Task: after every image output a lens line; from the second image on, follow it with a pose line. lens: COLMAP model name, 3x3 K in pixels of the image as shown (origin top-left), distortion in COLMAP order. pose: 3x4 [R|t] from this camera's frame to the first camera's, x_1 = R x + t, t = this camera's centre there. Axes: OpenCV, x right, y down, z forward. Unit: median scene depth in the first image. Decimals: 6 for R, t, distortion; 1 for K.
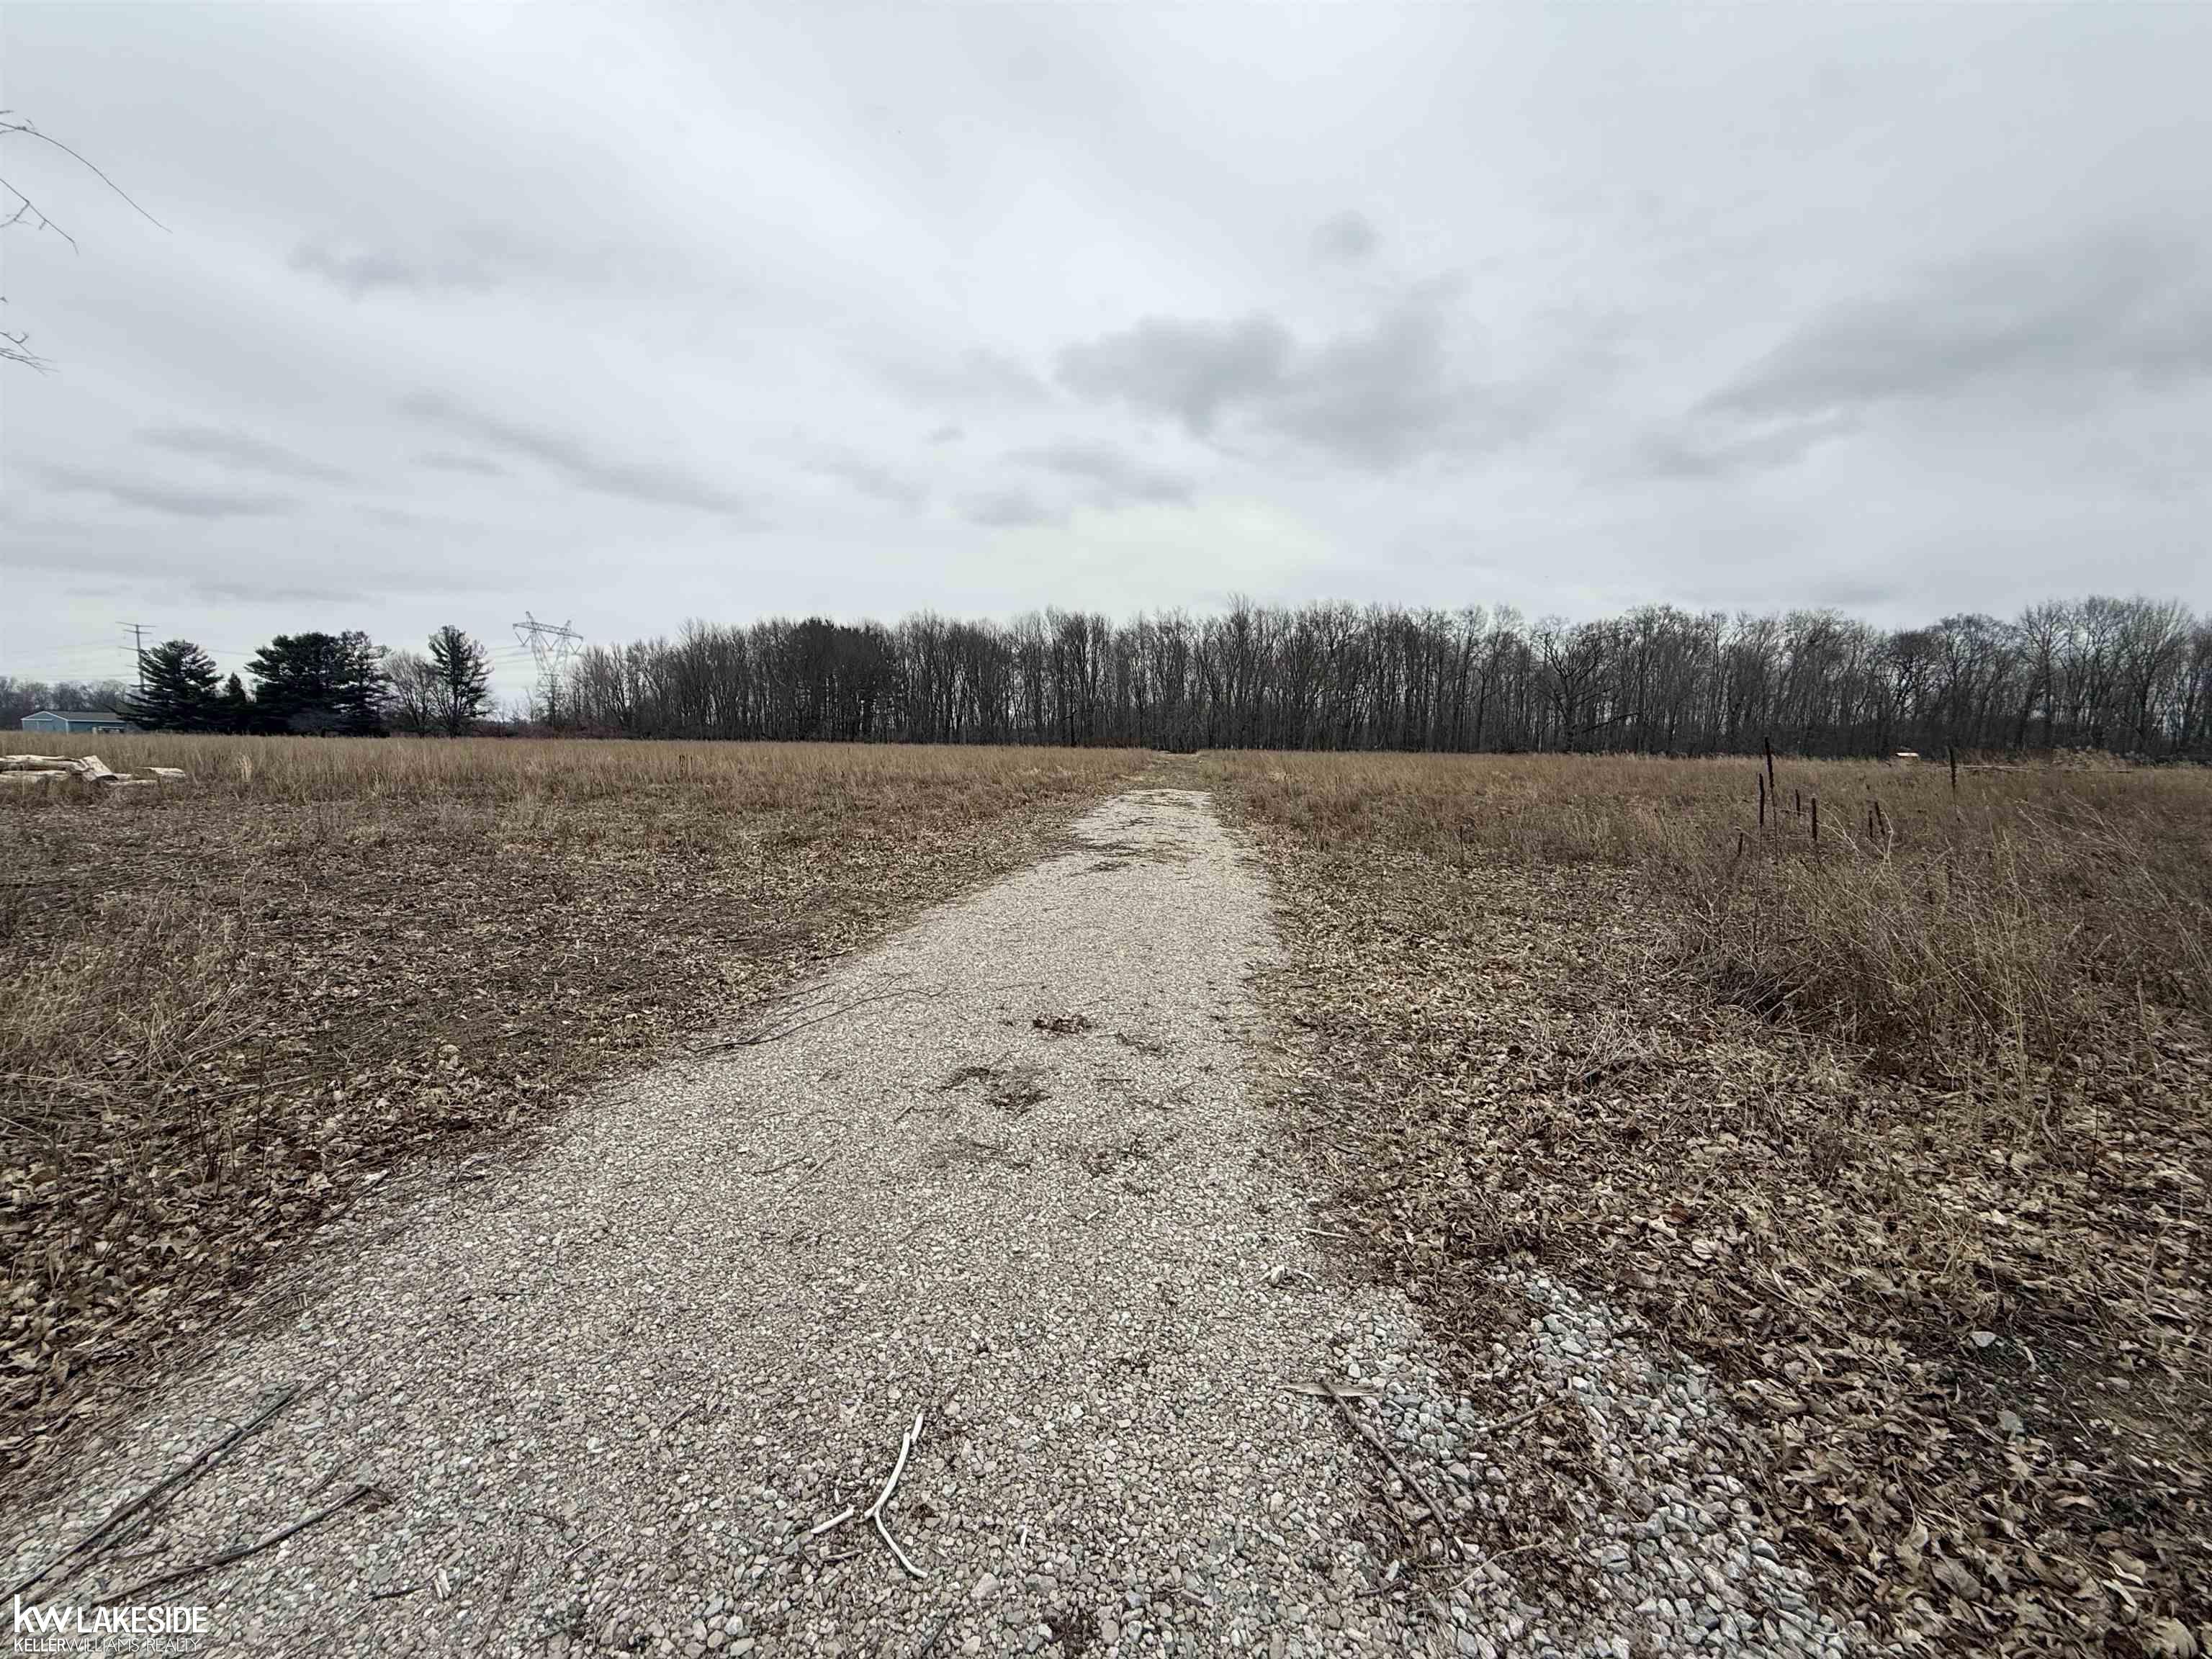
lens RADIAL K [[876.0, 0, 1100.5], [0, 876.0, 833.3], [0, 0, 1]] dist [-0.000396, 0.000167]
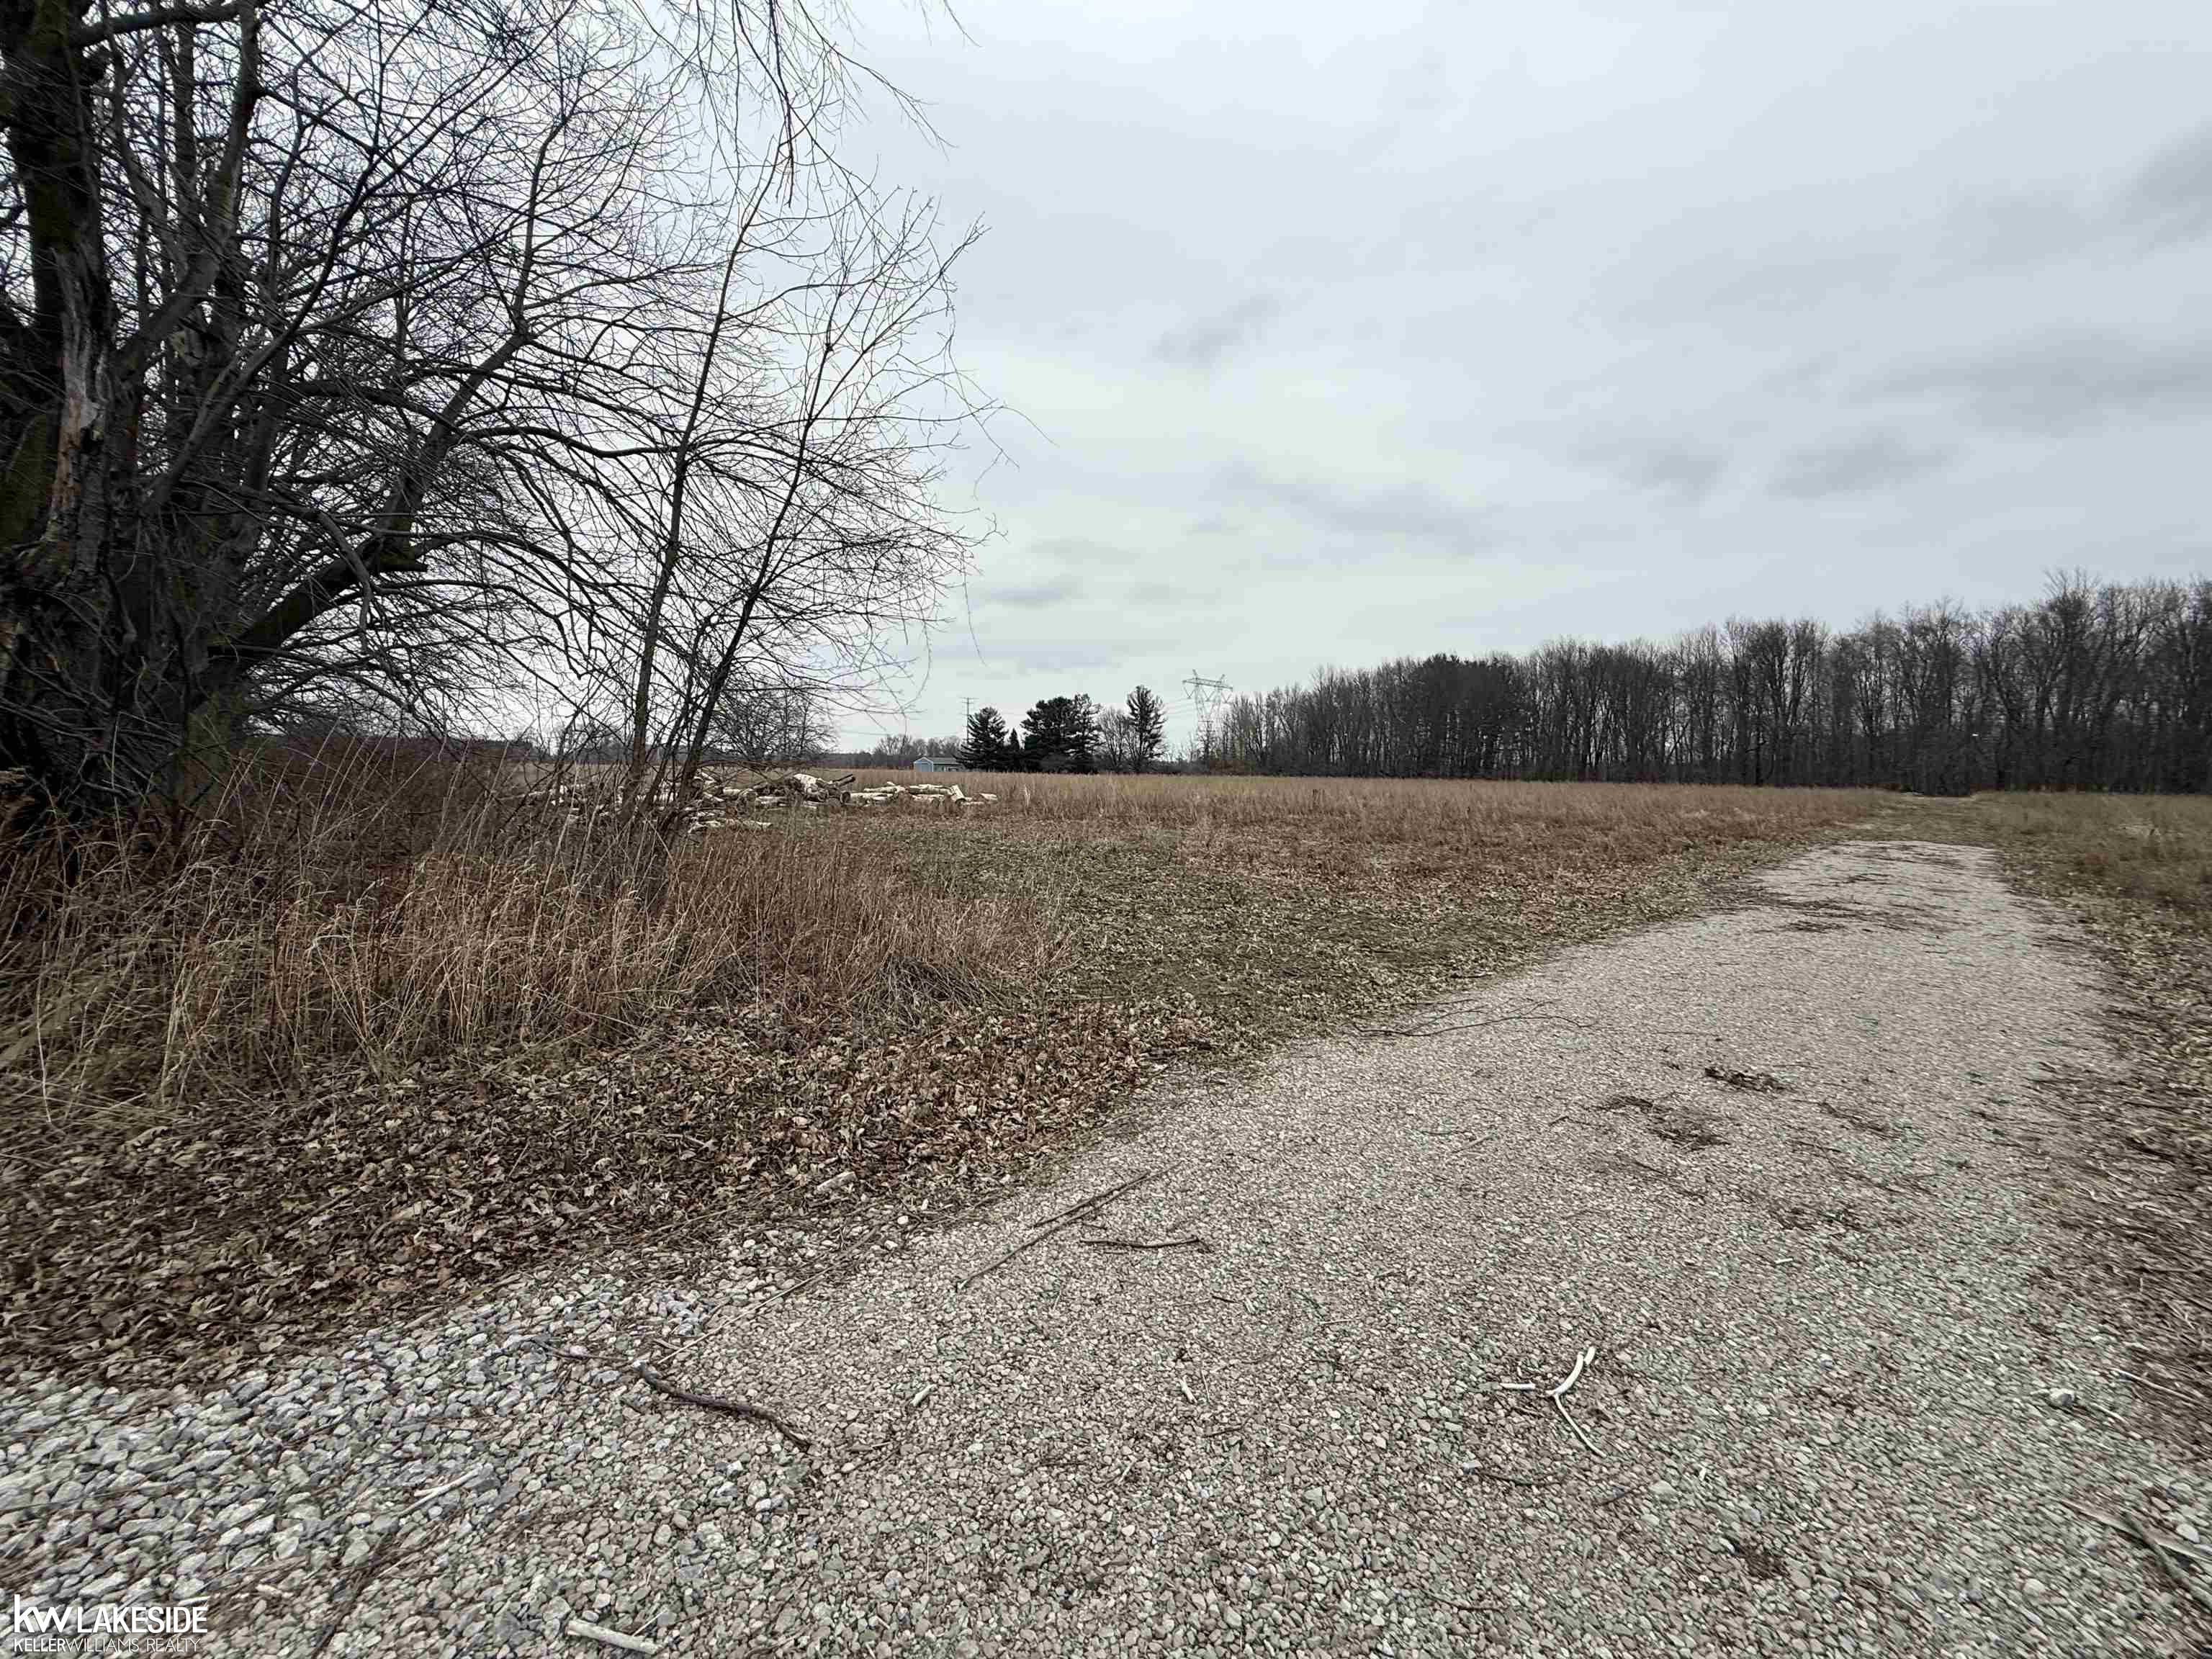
lens RADIAL K [[876.0, 0, 1100.9], [0, 876.0, 835.6], [0, 0, 1]] dist [-0.000396, 0.000167]
pose [[0.781814, 0.044007, -0.621957, -0.011652], [-0.068508, 0.997530, -0.015536, 0.026414], [0.619737, 0.054755, 0.782897, -0.157143]]
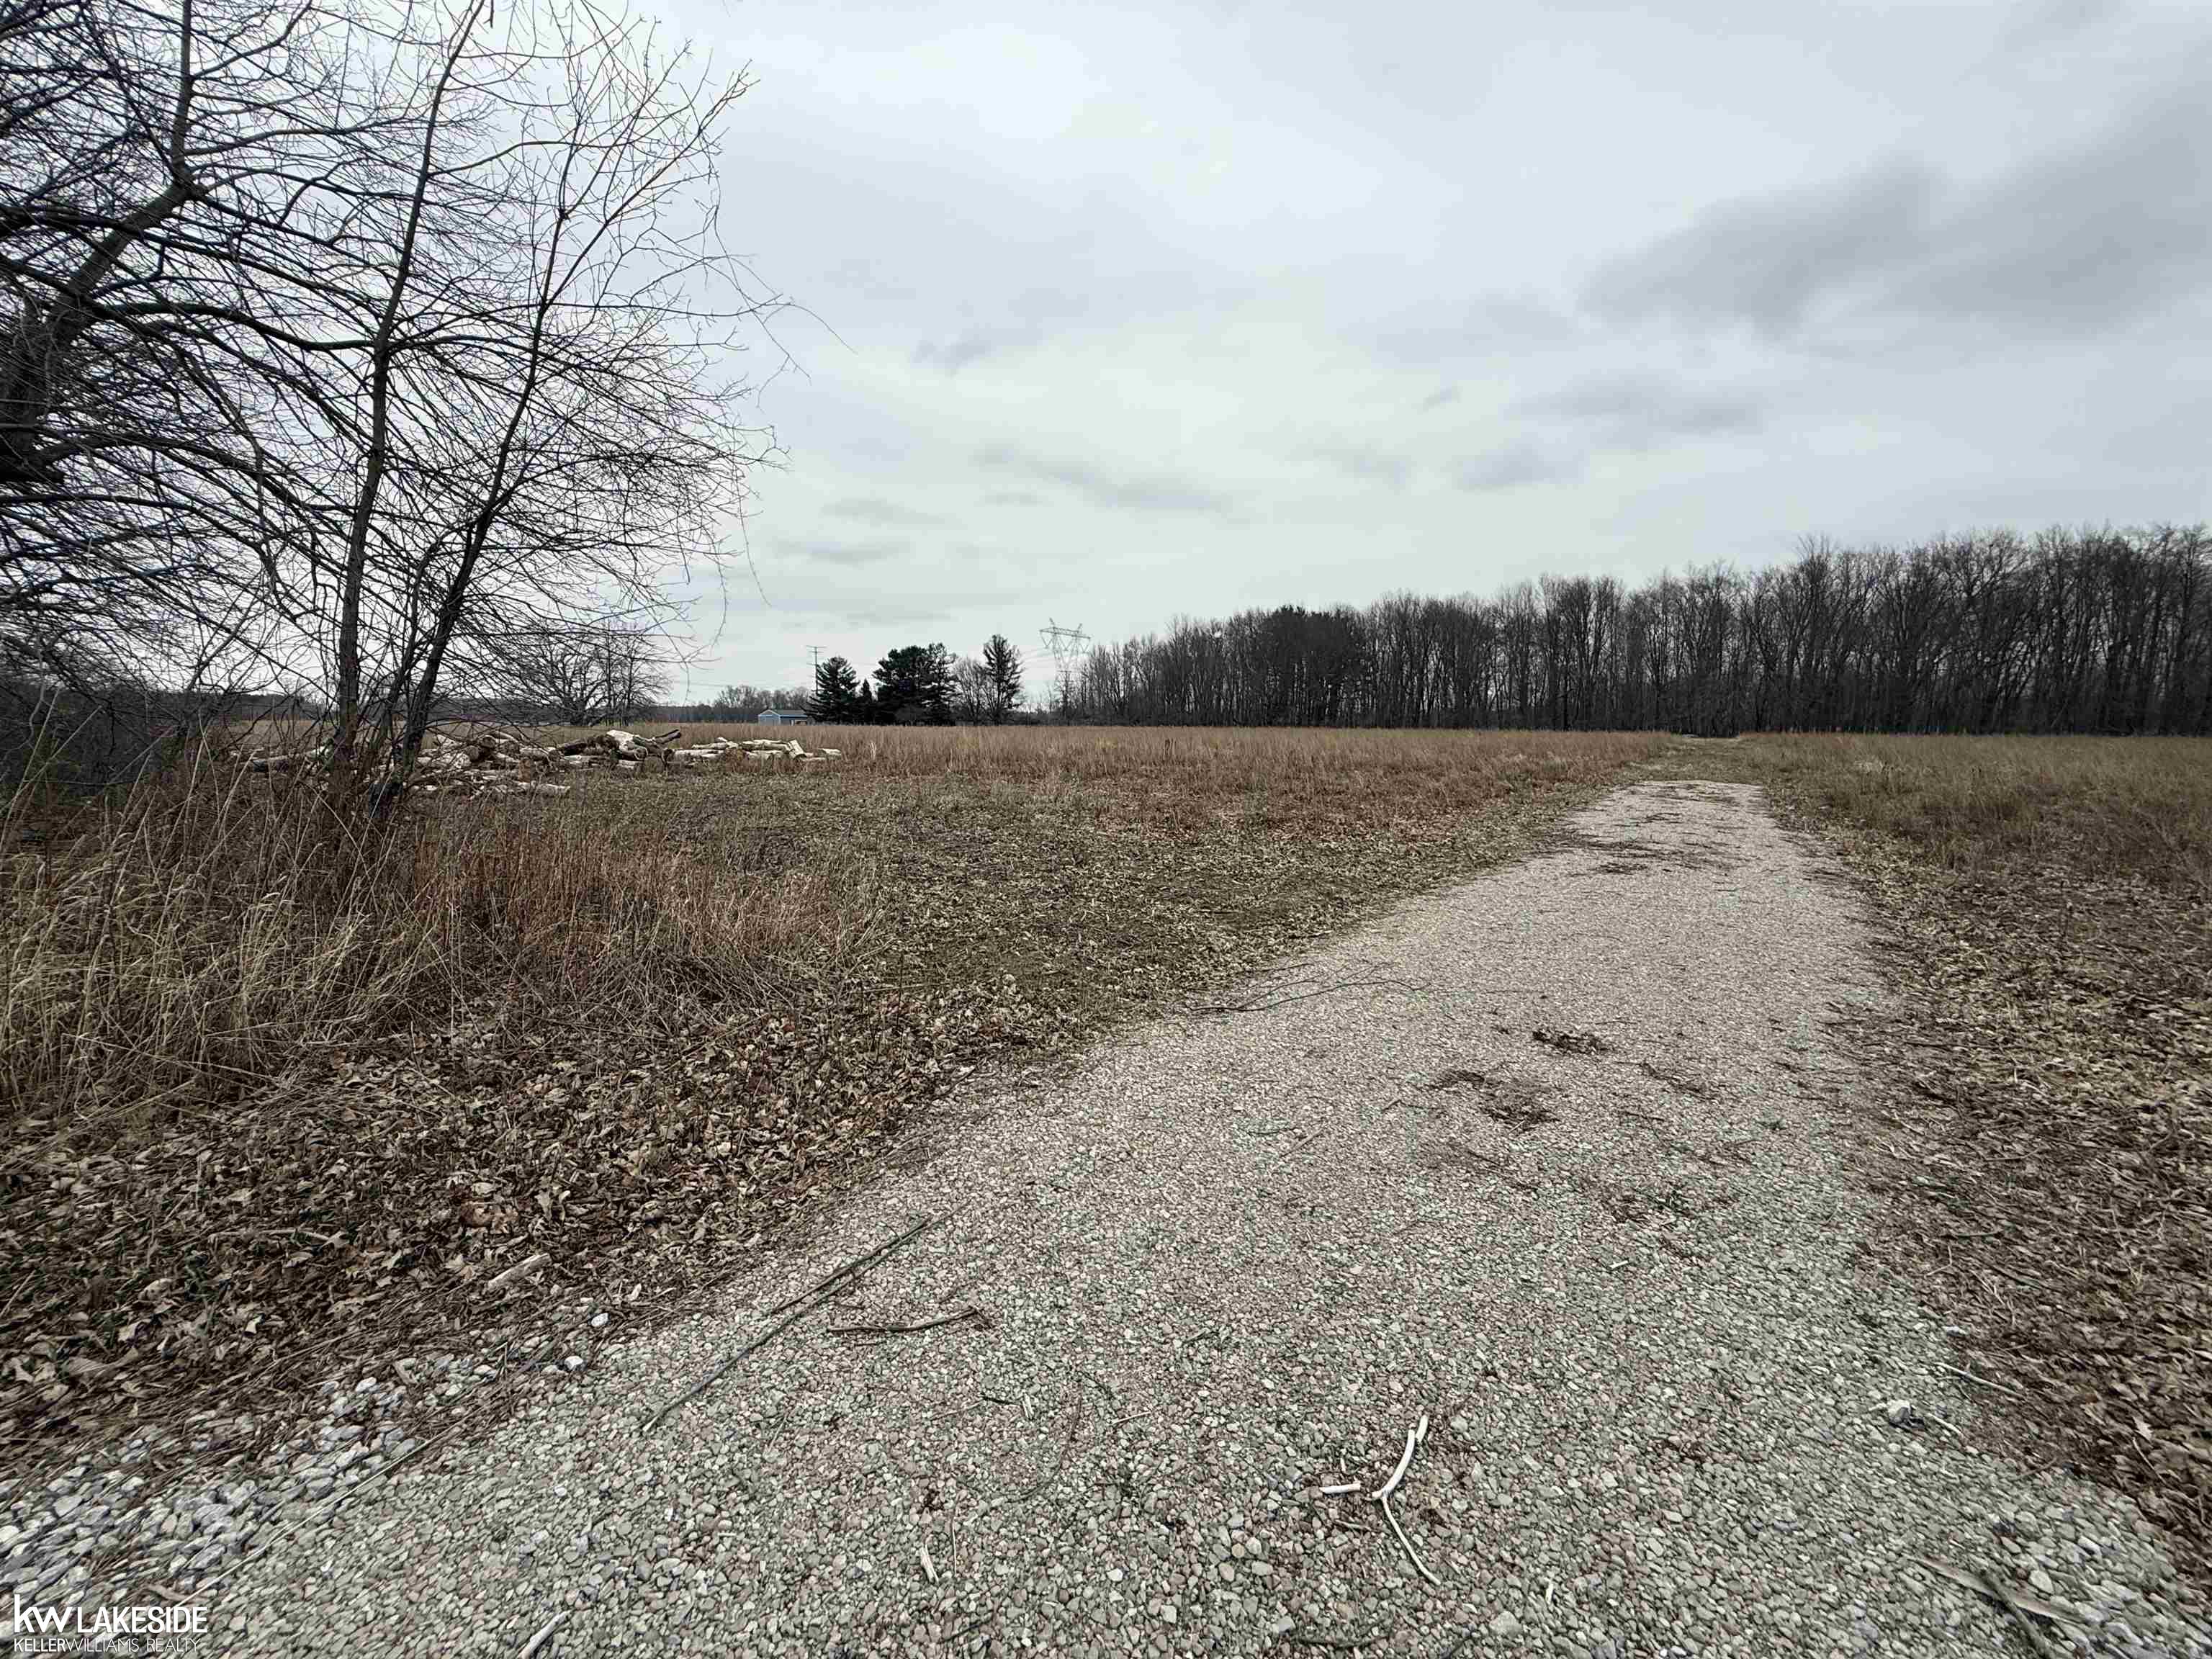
lens RADIAL K [[876.0, 0, 1100.7], [0, 876.0, 836.4], [0, 0, 1]] dist [-0.000396, 0.000167]
pose [[0.870347, 0.053739, -0.489498, -0.036487], [-0.043585, 0.998533, 0.032127, 0.002105], [0.490507, -0.006627, 0.871412, -0.009667]]
